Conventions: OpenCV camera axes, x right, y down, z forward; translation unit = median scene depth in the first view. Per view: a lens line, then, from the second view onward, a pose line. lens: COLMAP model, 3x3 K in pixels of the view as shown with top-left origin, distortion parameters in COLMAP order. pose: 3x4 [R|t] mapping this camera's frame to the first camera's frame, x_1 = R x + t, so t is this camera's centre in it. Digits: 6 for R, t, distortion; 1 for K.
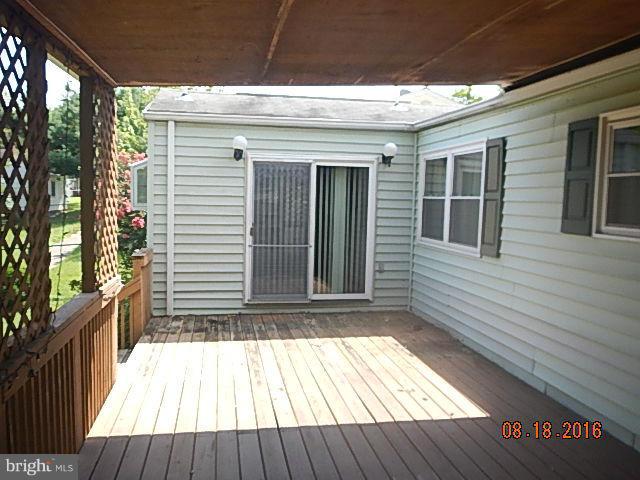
lens RADIAL K [[522.0, 0, 320.0], [0, 522.0, 240.0], [0, 0, 1]] dist [-0.002531, -0.002656]
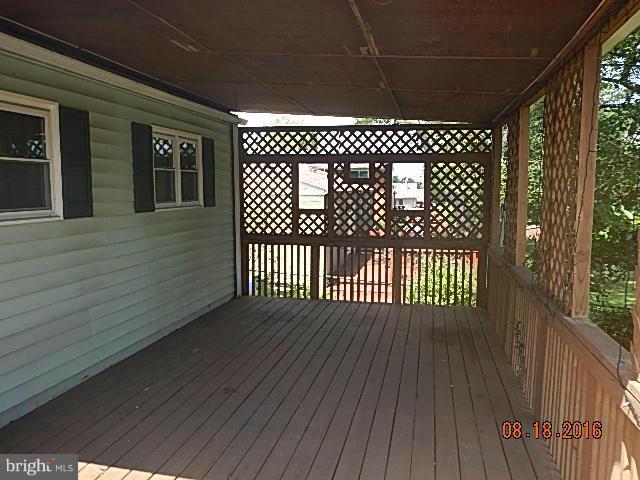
lens RADIAL K [[522.0, 0, 320.0], [0, 522.0, 240.0], [0, 0, 1]] dist [-0.002531, -0.002656]
pose [[-0.920799, -0.064428, 0.384680, -0.402812], [0.010160, 0.981966, 0.188786, -0.177076], [-0.389906, 0.177742, -0.903538, 1.937180]]
